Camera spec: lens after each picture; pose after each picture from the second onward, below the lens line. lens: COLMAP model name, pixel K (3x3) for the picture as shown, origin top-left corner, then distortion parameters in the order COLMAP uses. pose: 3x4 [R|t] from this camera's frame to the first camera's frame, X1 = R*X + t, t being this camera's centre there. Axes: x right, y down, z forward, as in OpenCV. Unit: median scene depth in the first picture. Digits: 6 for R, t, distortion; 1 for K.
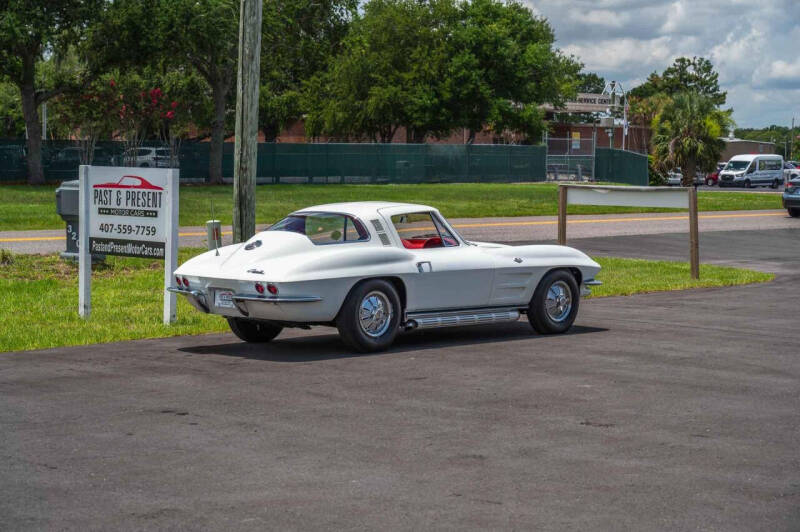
lens RADIAL K [[1630.2, 0, 400.0], [0, 1630.2, 266.0], [0, 0, 1]] dist [0.030391, -0.066187]
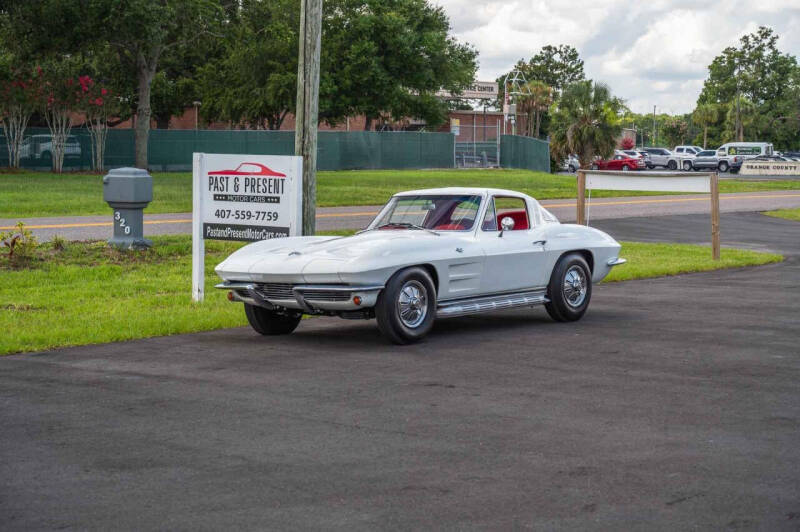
lens RADIAL K [[1630.2, 0, 400.0], [0, 1630.2, 266.0], [0, 0, 1]] dist [0.030391, -0.066187]
pose [[0.996059, -0.008326, 0.088301, -0.159837], [0.007614, 0.999936, 0.008394, 0.001830], [-0.088366, -0.007689, 0.996058, -0.034738]]
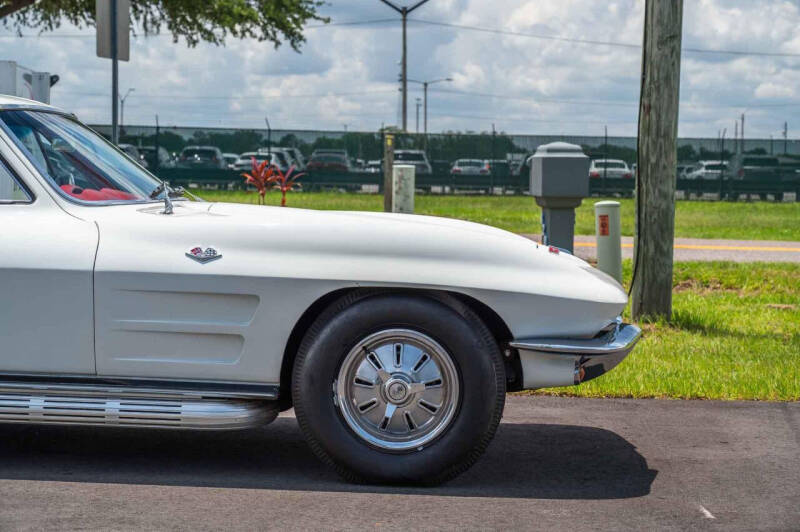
lens RADIAL K [[1630.2, 0, 400.0], [0, 1630.2, 266.0], [0, 0, 1]] dist [0.030391, -0.066187]
pose [[0.673374, 0.047011, -0.737805, 0.318185], [-0.064155, 0.997927, 0.005033, -0.005072], [0.736513, 0.043945, 0.674995, 0.716801]]
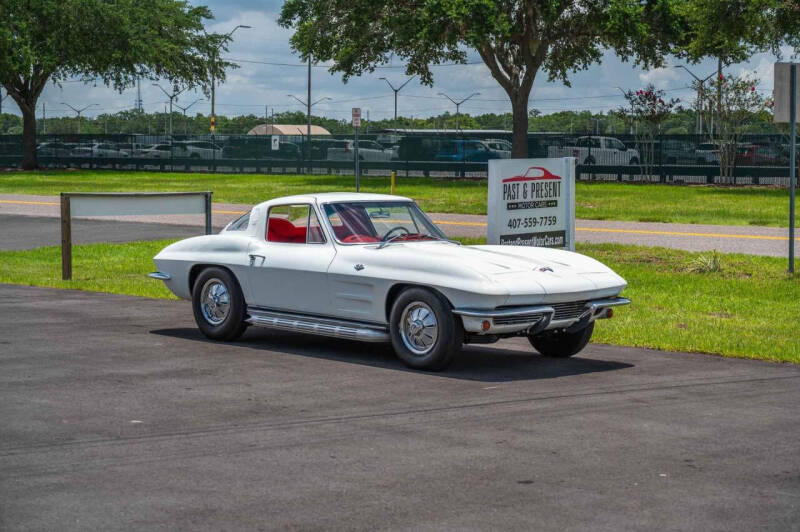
lens RADIAL K [[1632.6, 0, 400.0], [0, 1632.6, 266.0], [0, 0, 1]] dist [-0.001221, 0.366781]
pose [[-0.028076, 0.060600, -0.997767, 0.802899], [-0.067861, 0.995742, 0.062386, -0.051196], [0.997300, 0.069461, -0.023844, 0.933852]]
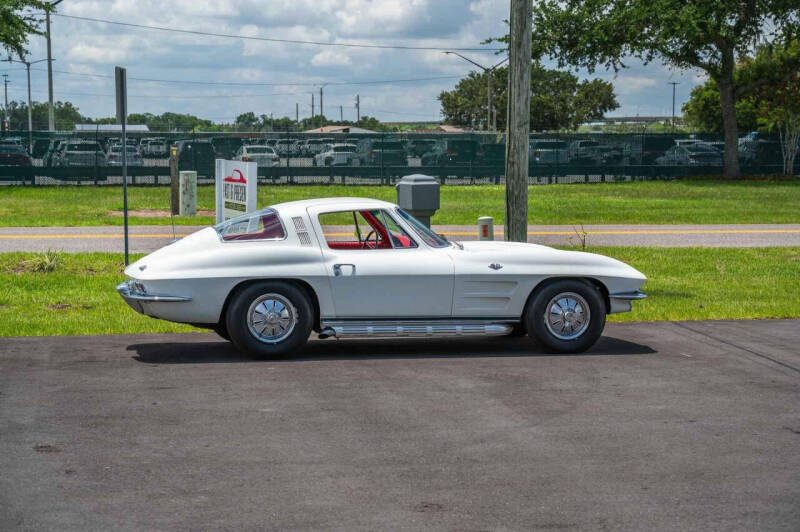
lens RADIAL K [[1630.2, 0, 400.0], [0, 1630.2, 266.0], [0, 0, 1]] dist [0.030391, -0.066187]
pose [[0.844867, 0.033550, -0.533923, 0.446010], [-0.032020, 0.999414, 0.012133, -0.011553], [0.534017, 0.006845, 0.845446, 0.208442]]
